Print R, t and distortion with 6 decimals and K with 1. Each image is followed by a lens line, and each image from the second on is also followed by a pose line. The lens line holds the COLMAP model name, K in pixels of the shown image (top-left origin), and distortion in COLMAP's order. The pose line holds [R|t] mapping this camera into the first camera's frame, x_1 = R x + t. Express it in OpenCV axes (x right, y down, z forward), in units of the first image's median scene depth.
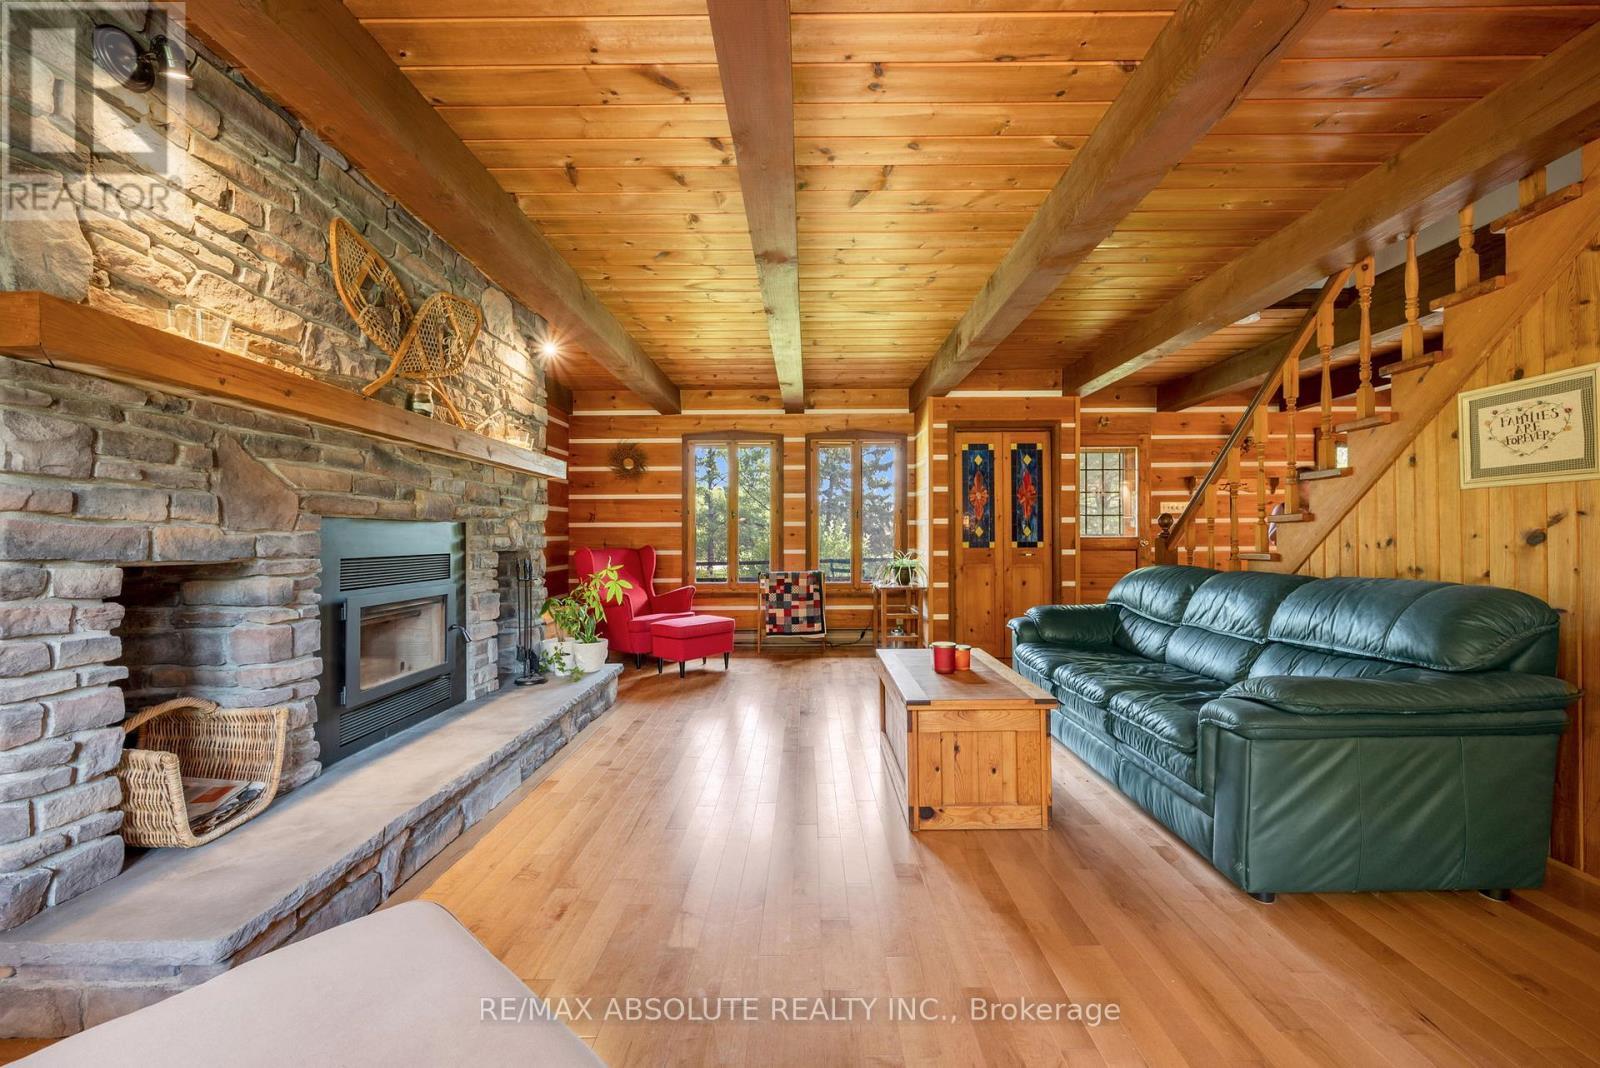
lens RADIAL K [[633.6, 0, 803.2], [0, 633.6, 533.7], [0, 0, 1]] dist [-0.003664, -0.000046]
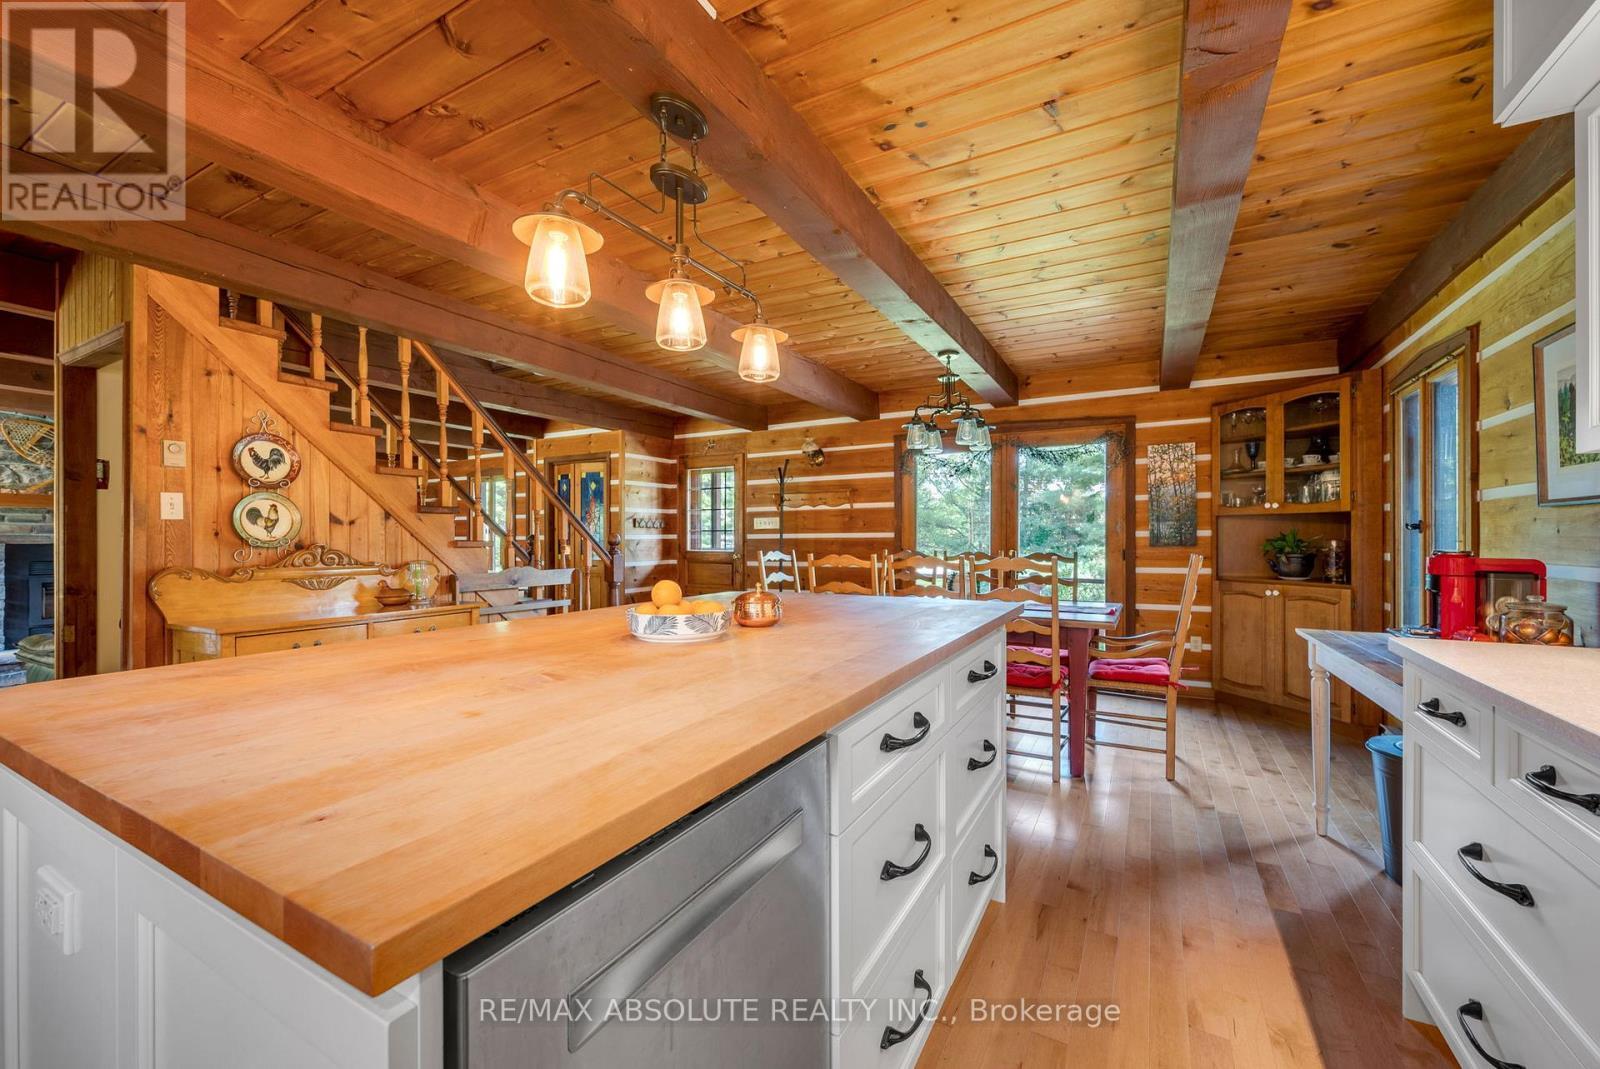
lens RADIAL K [[633.6, 0, 802.4], [0, 633.6, 537.9], [0, 0, 1]] dist [-0.003664, -0.000046]
pose [[0.882013, 0.002349, -0.471219, 1.723073], [0.000373, 0.999984, 0.005684, -0.034644], [0.471224, -0.005189, 0.881998, 0.174854]]
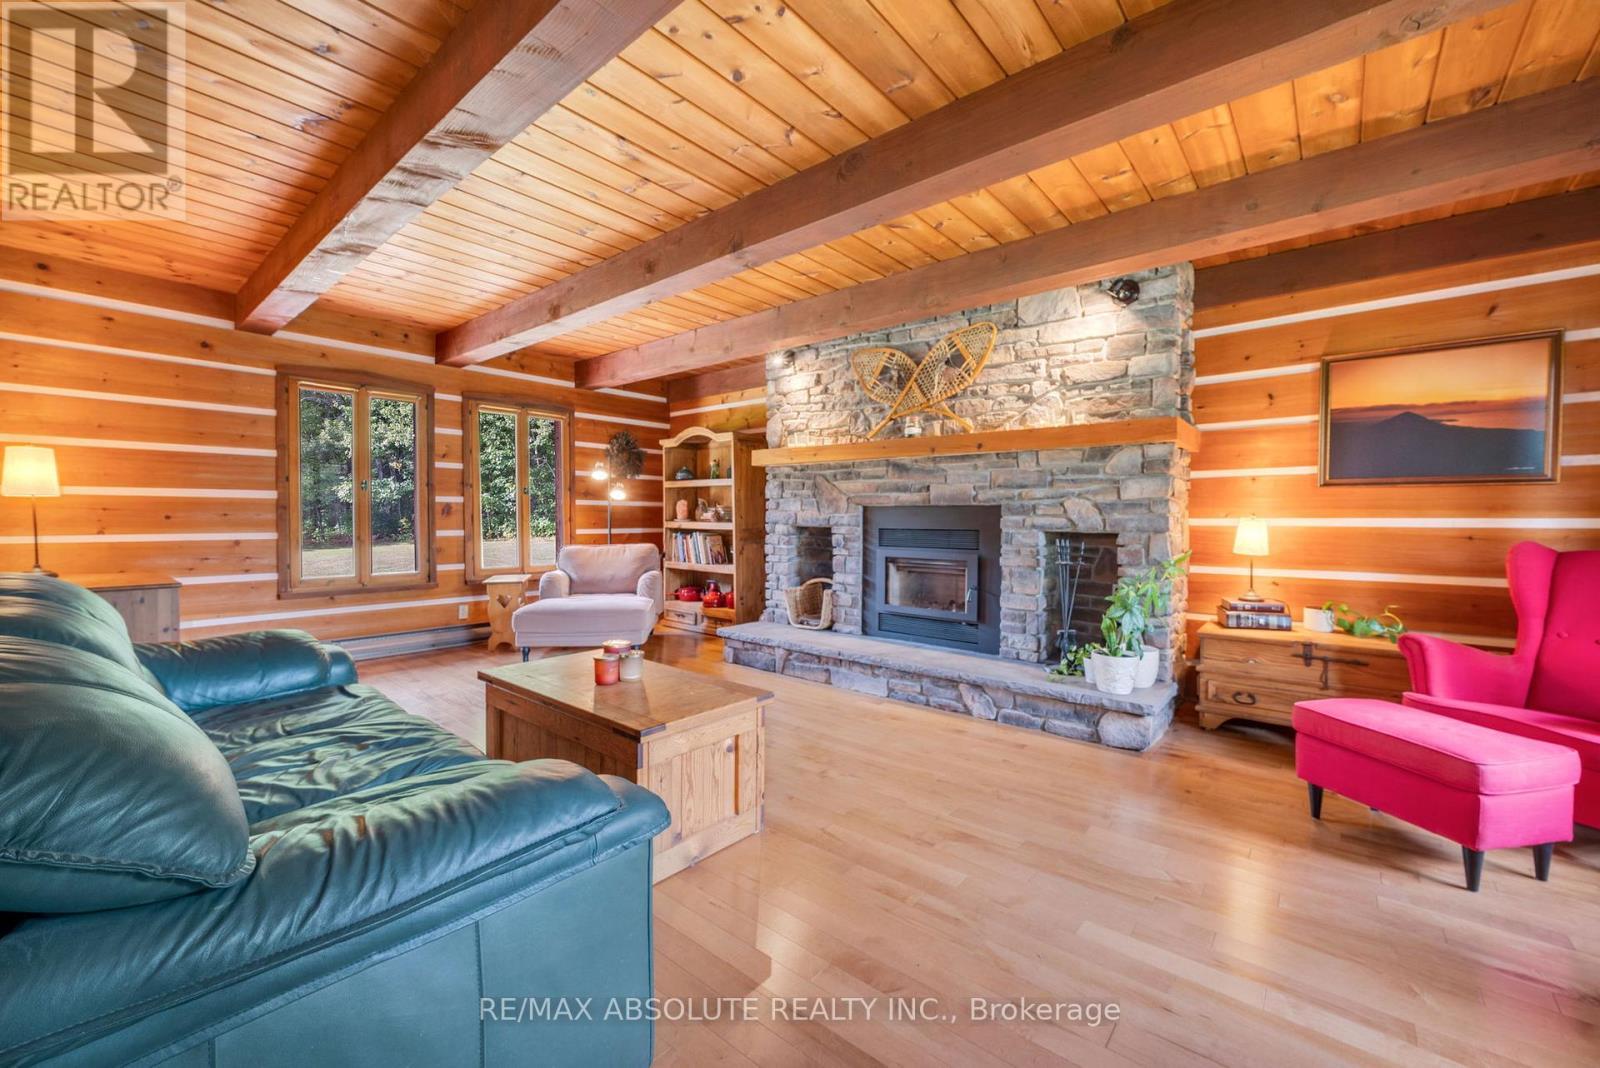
lens RADIAL K [[633.6, 0, 806.7], [0, 633.6, 531.2], [0, 0, 1]] dist [-0.003664, -0.000046]
pose [[-0.638808, 0.020910, -0.769082, 0.491142], [0.002827, 0.999688, 0.024832, 0.001106], [0.769361, 0.013689, -0.638668, 1.202485]]
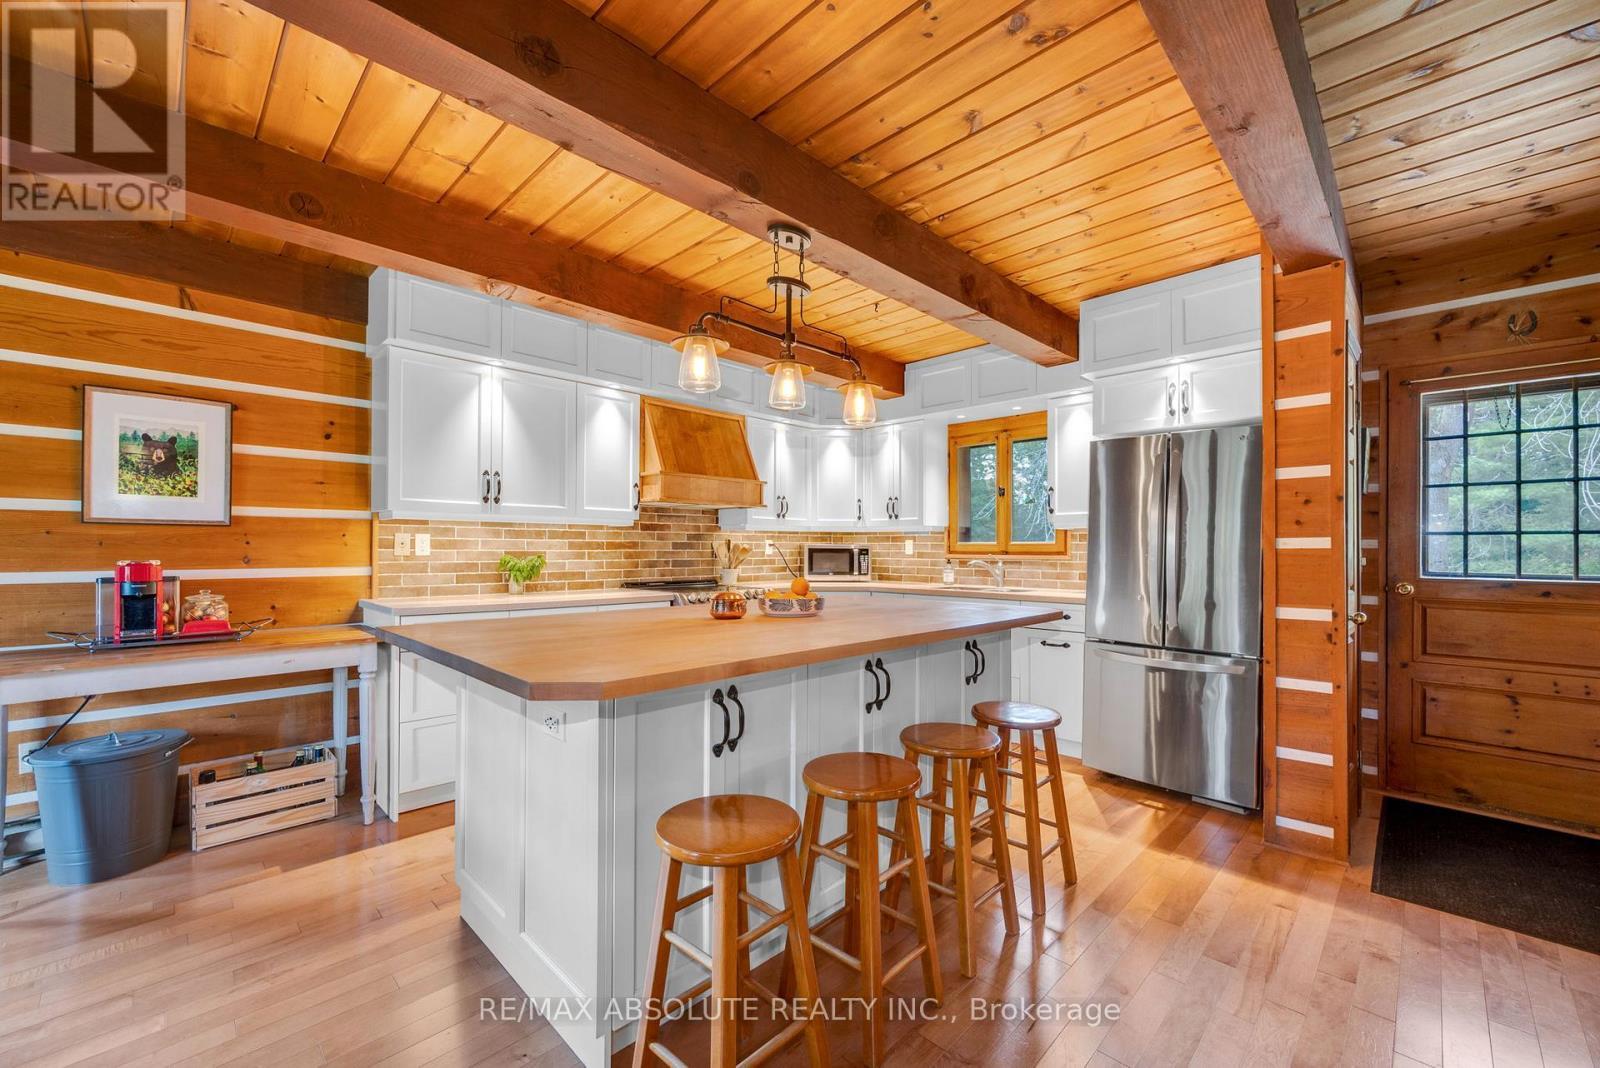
lens RADIAL K [[633.6, 0, 794.7], [0, 633.6, 542.7], [0, 0, 1]] dist [-0.003664, -0.000046]
pose [[-0.713520, 0.009450, 0.700571, 1.098184], [-0.003324, 0.999852, -0.016873, -0.029515], [-0.700626, -0.014368, -0.713384, 0.864158]]
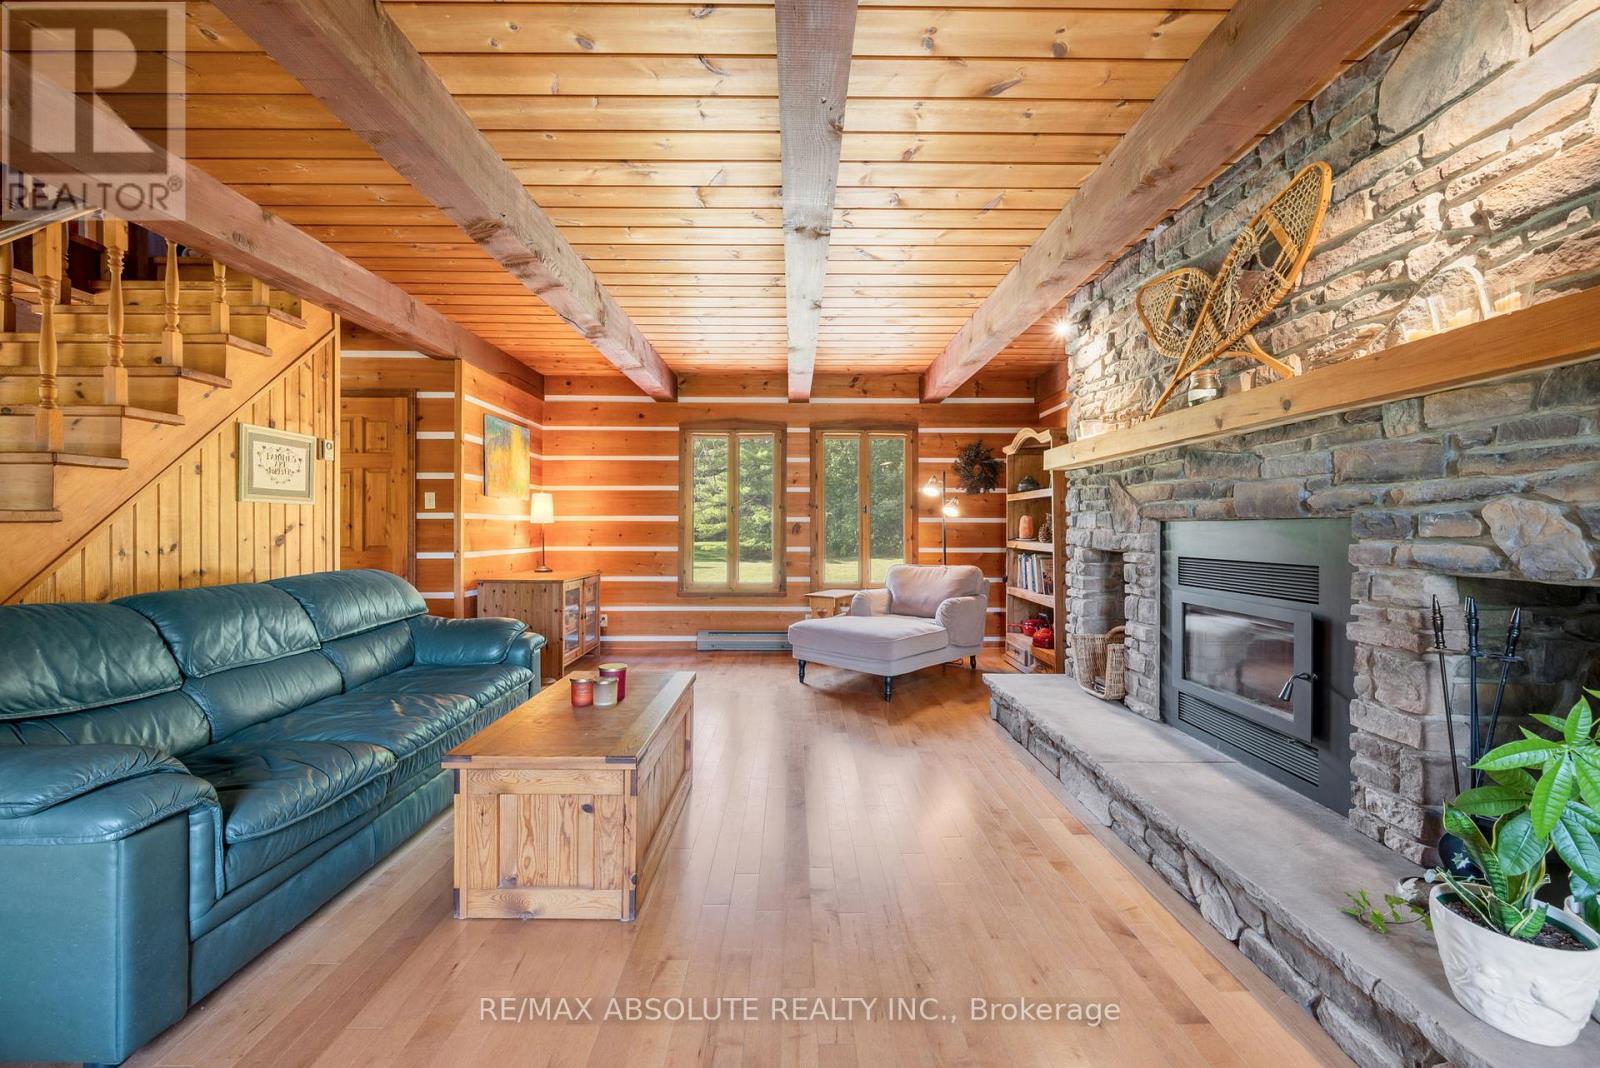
lens RADIAL K [[633.6, 0, 804.5], [0, 633.6, 531.8], [0, 0, 1]] dist [-0.003664, -0.000046]
pose [[-0.999804, 0.003282, -0.019532, -0.013520], [0.003299, 0.999994, -0.000813, -0.003999], [0.019529, -0.000877, -0.999809, 1.279957]]
